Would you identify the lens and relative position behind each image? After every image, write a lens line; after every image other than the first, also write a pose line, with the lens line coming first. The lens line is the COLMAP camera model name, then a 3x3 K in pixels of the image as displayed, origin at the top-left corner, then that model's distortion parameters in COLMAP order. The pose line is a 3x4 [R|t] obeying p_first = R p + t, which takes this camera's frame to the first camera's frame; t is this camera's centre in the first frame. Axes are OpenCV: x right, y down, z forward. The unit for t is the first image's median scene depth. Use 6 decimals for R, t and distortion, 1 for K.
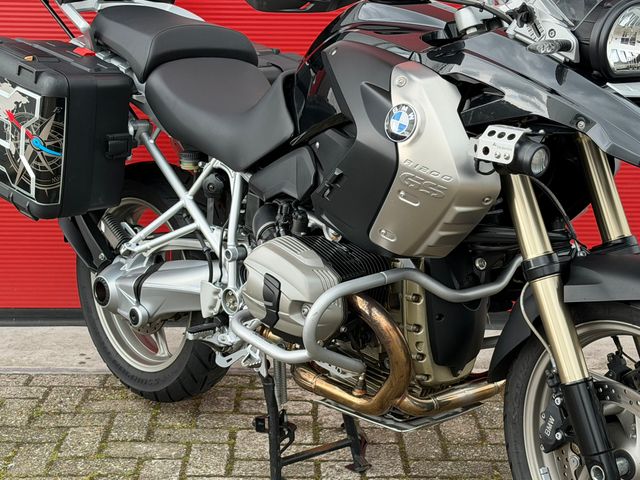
lens RADIAL K [[1278.7, 0, 317.3], [0, 1278.7, 245.3], [0, 0, 1]] dist [0.142749, 0.000000]
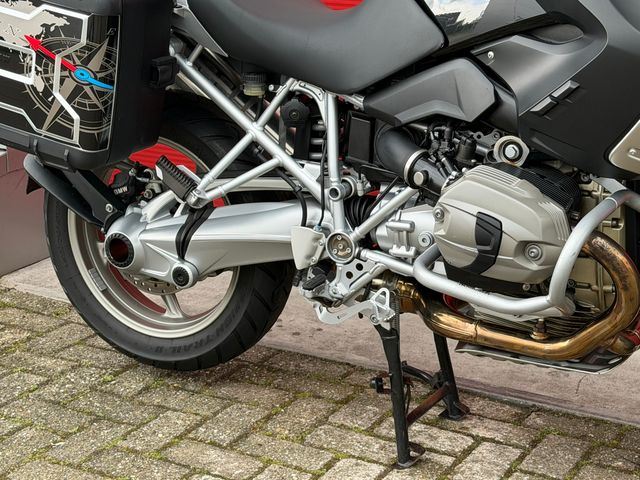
lens RADIAL K [[1278.7, 0, 310.8], [0, 1278.7, 239.0], [0, 0, 1]] dist [0.142749, 0.000000]
pose [[0.943894, -0.105632, 0.312900, -0.351281], [0.083010, 0.992934, 0.084798, -0.035382], [-0.319646, -0.054066, 0.945993, 0.201271]]
